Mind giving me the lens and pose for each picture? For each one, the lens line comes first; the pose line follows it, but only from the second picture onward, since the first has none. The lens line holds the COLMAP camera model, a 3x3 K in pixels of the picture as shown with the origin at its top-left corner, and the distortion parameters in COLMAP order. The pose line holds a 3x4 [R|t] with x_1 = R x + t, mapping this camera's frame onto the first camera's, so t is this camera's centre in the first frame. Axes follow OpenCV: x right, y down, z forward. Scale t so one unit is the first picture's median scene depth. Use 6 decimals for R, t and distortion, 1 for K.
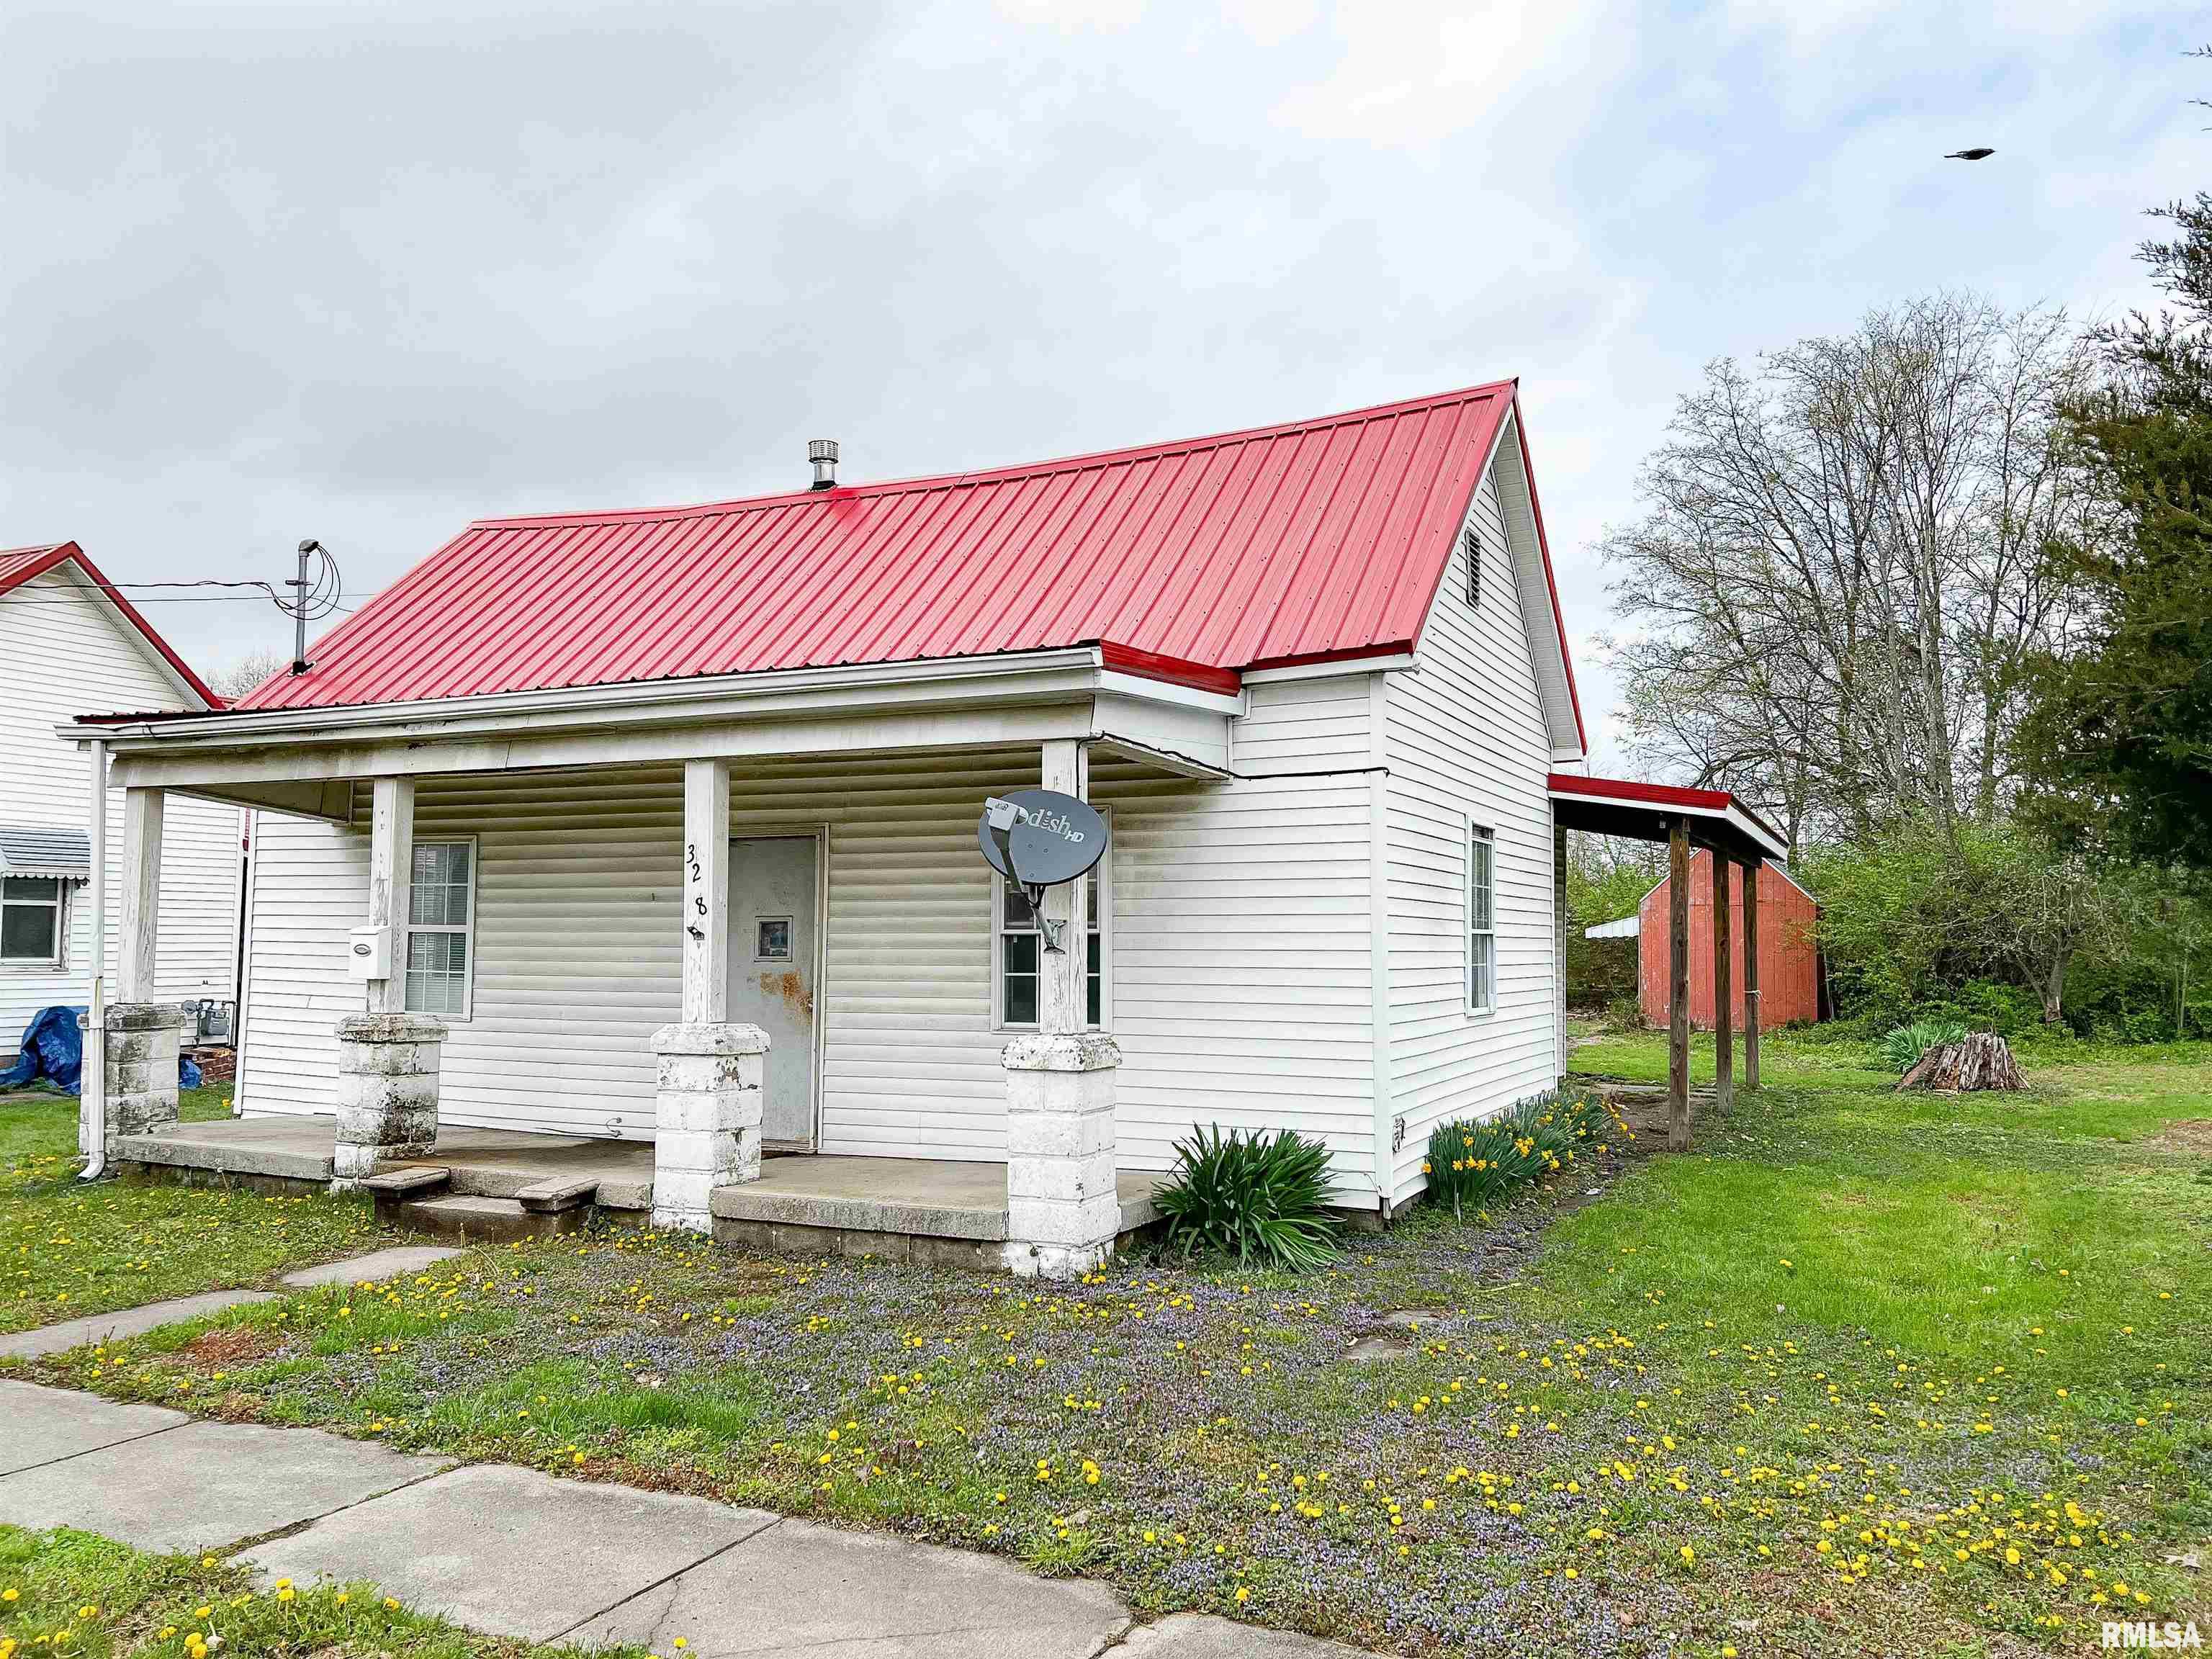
lens RADIAL K [[1655.6, 0, 1111.2], [0, 1655.6, 828.2], [0, 0, 1]] dist [0.056071, -0.059333]
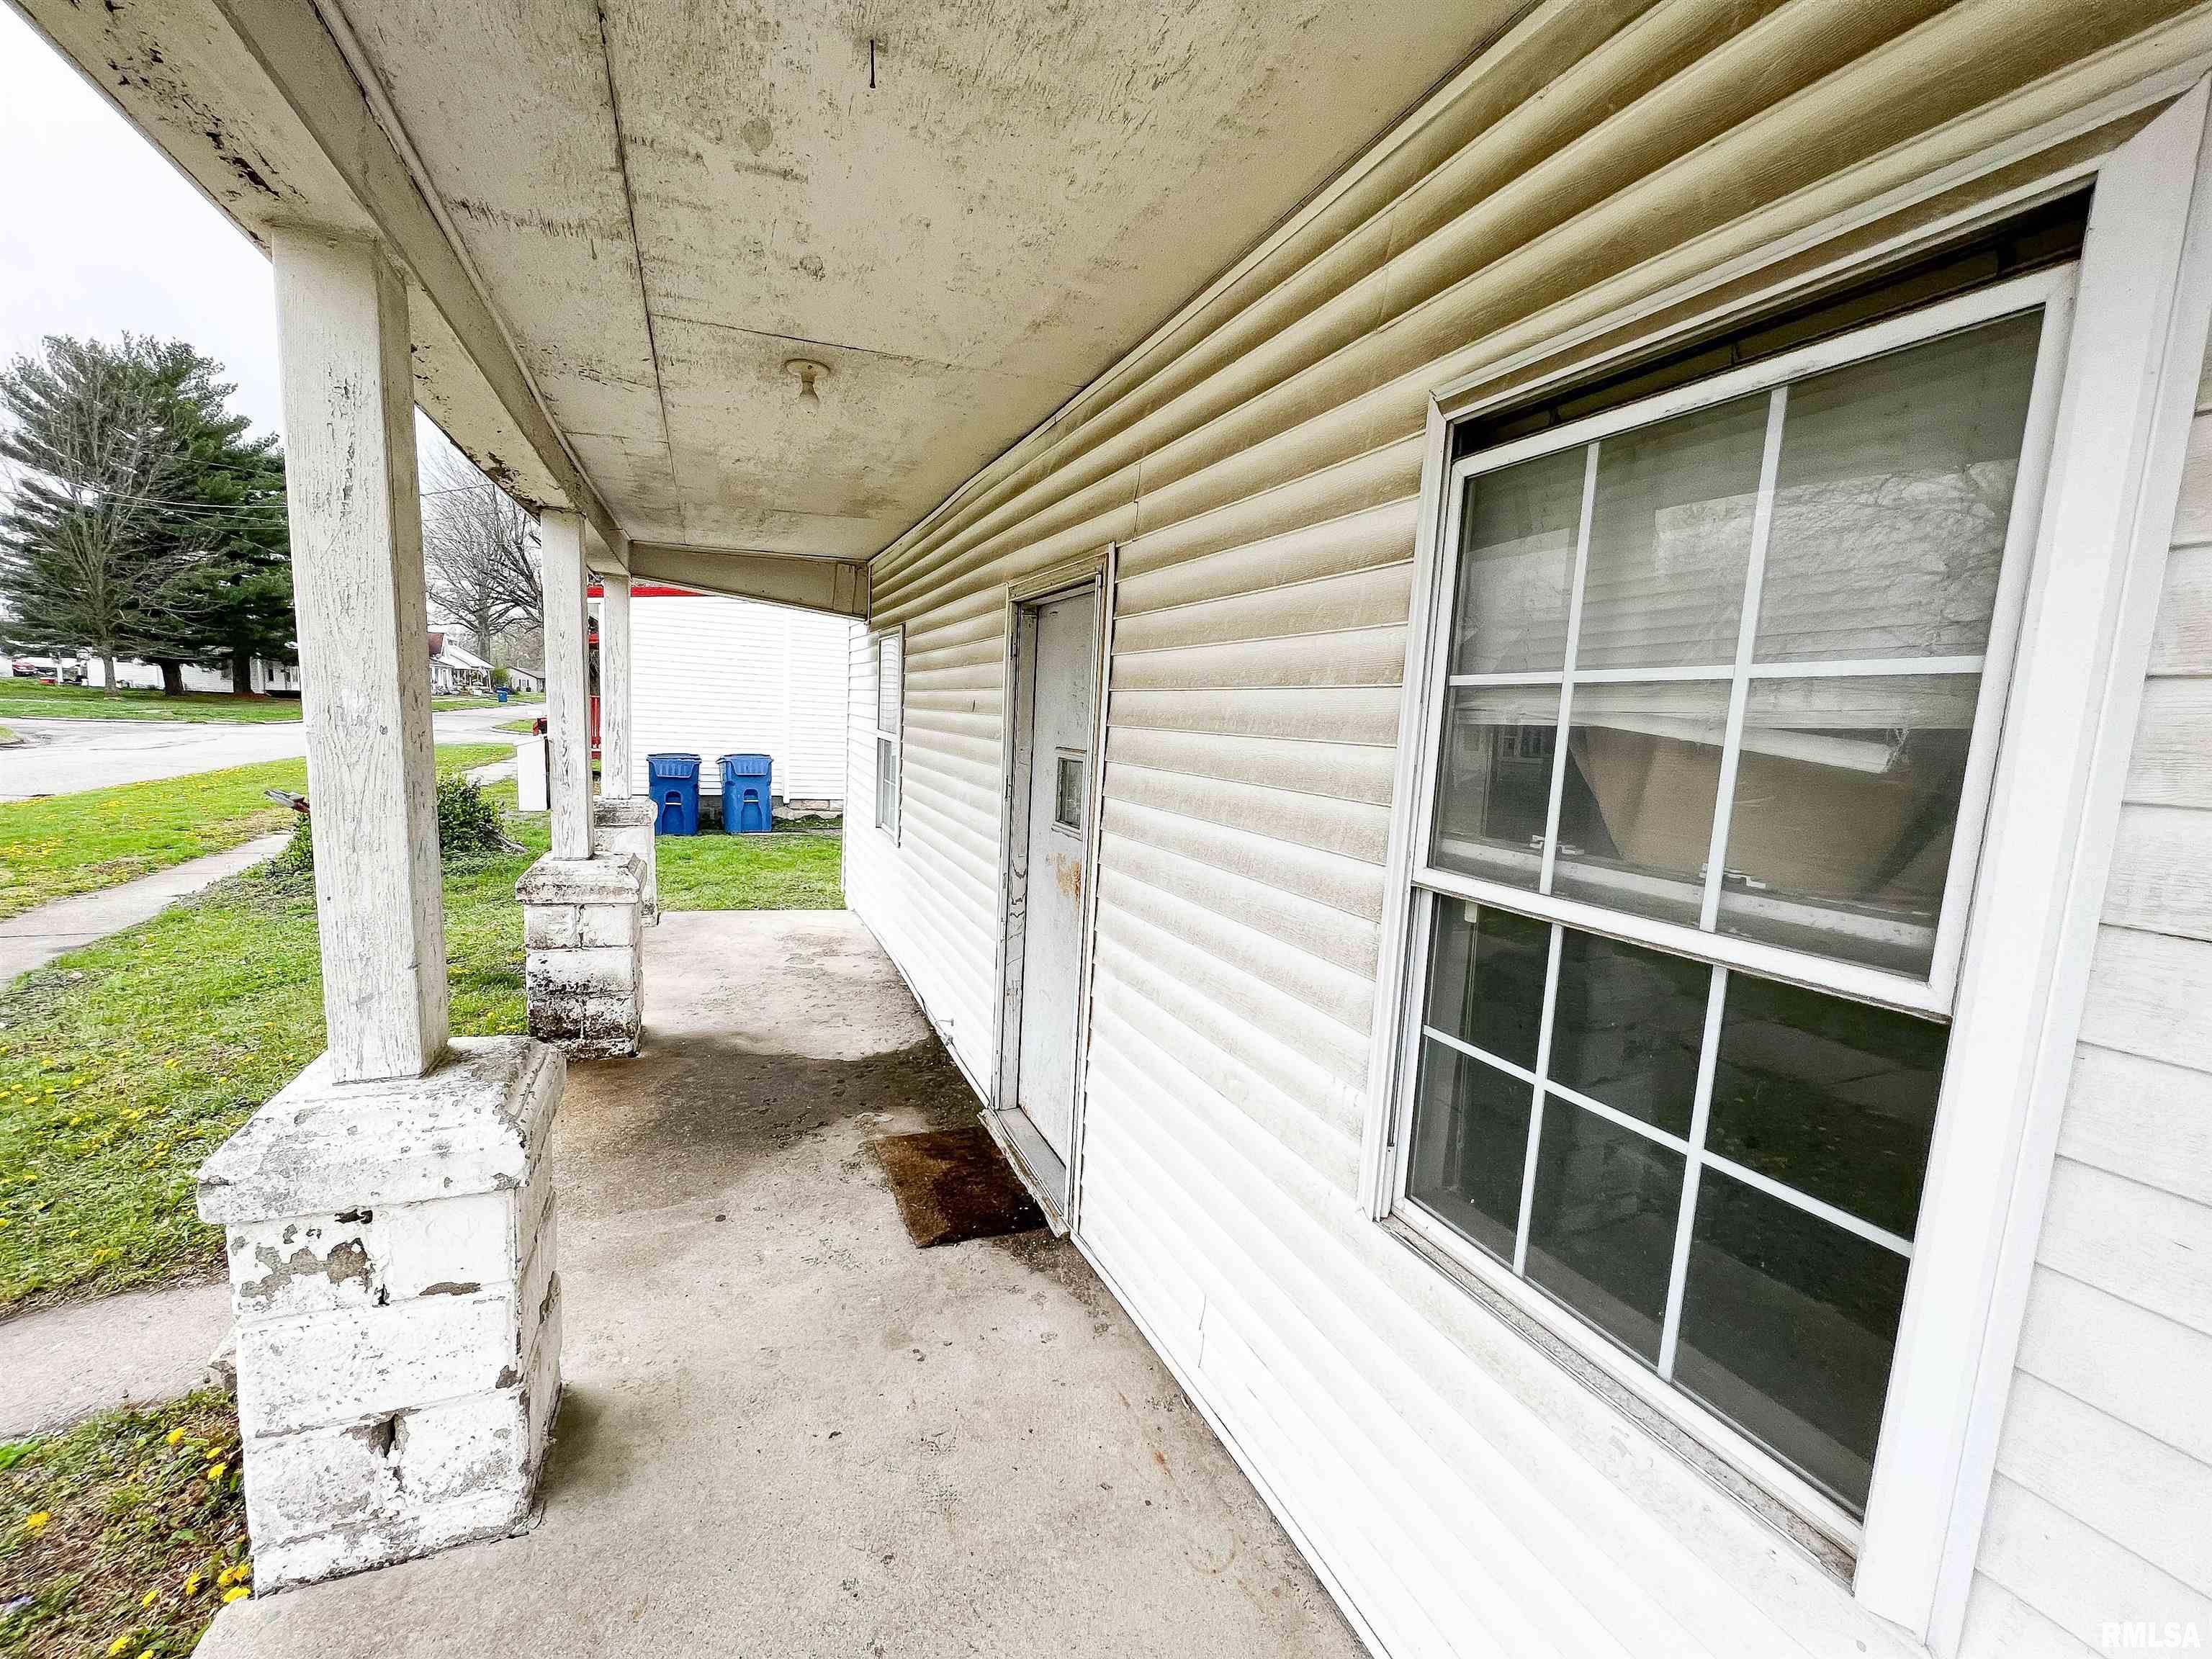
lens RADIAL K [[882.6, 0, 1106.0], [0, 882.6, 829.5], [0, 0, 1]] dist [0.010459, -0.008760]
pose [[0.755939, 0.116996, -0.644103, -0.014624], [-0.003647, 0.984638, 0.174572, 0.031759], [0.654632, -0.129617, 0.744752, 0.861965]]
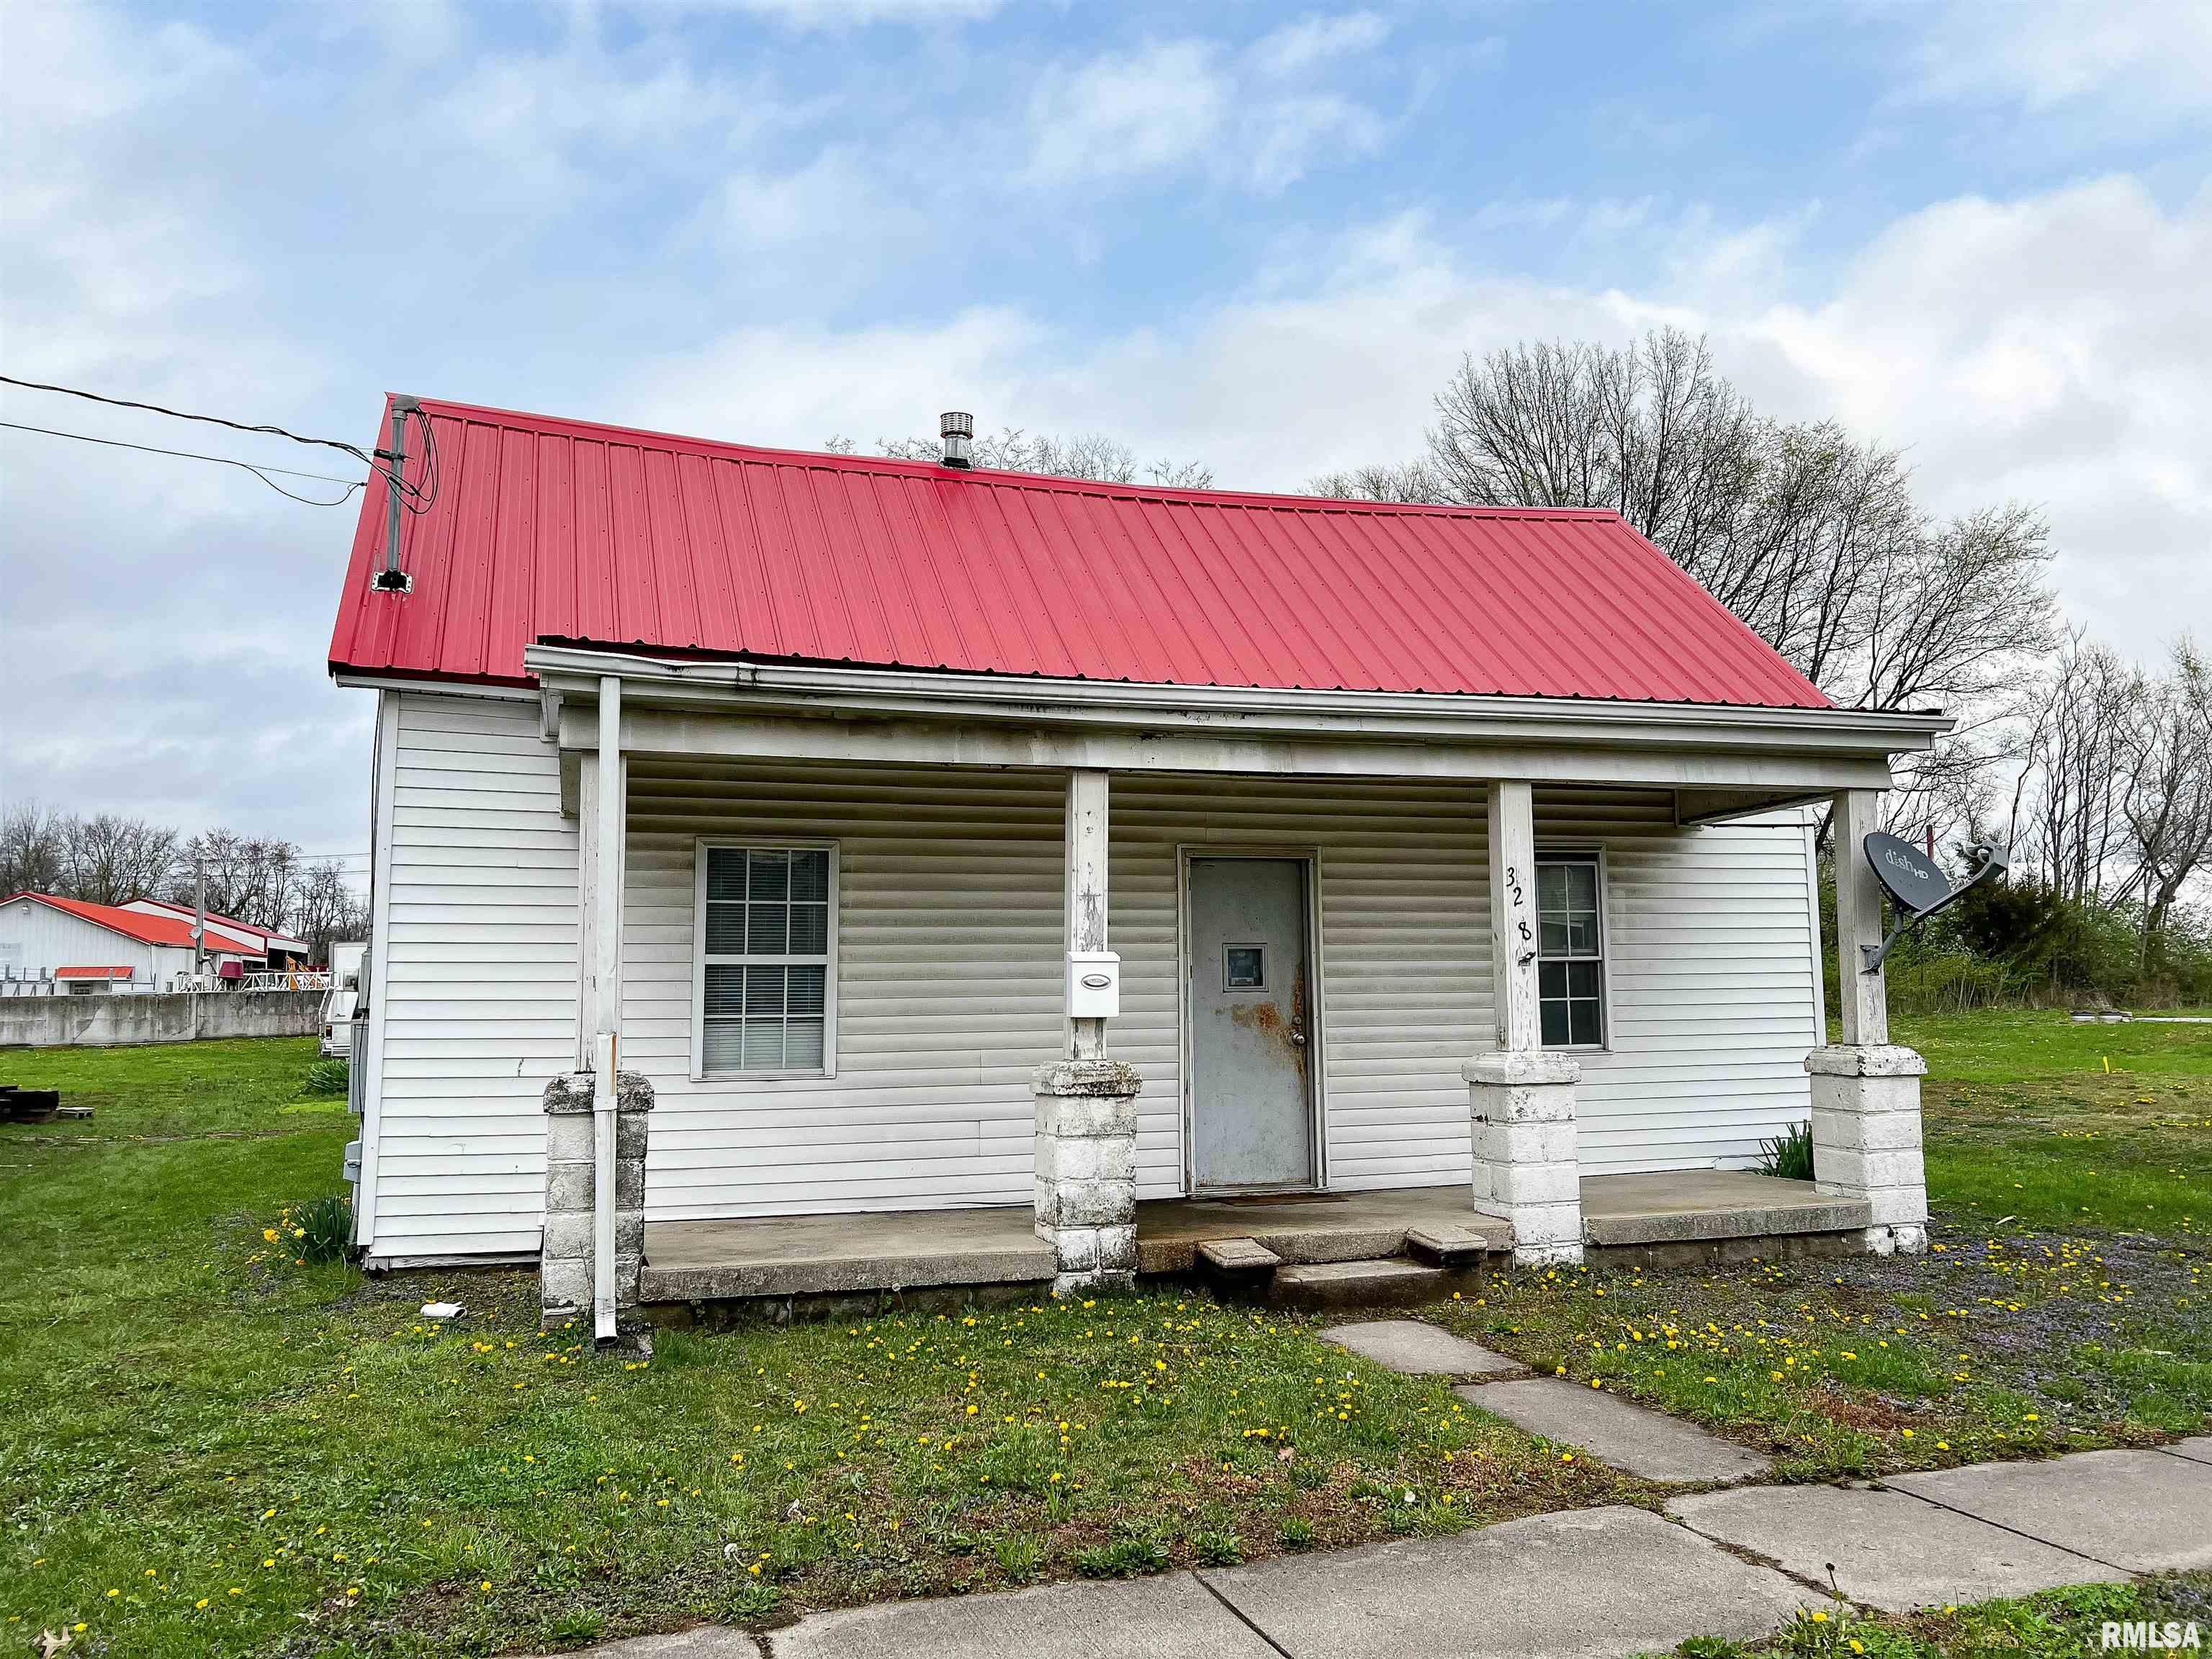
lens RADIAL K [[1642.7, 0, 1097.5], [0, 1642.7, 829.4], [0, 0, 1]] dist [0.140739, -0.287187]
pose [[0.729545, 0.049829, 0.682116, -0.974062], [-0.032701, 0.998743, -0.037984, 0.028986], [-0.683151, 0.005405, 0.730257, 0.410174]]
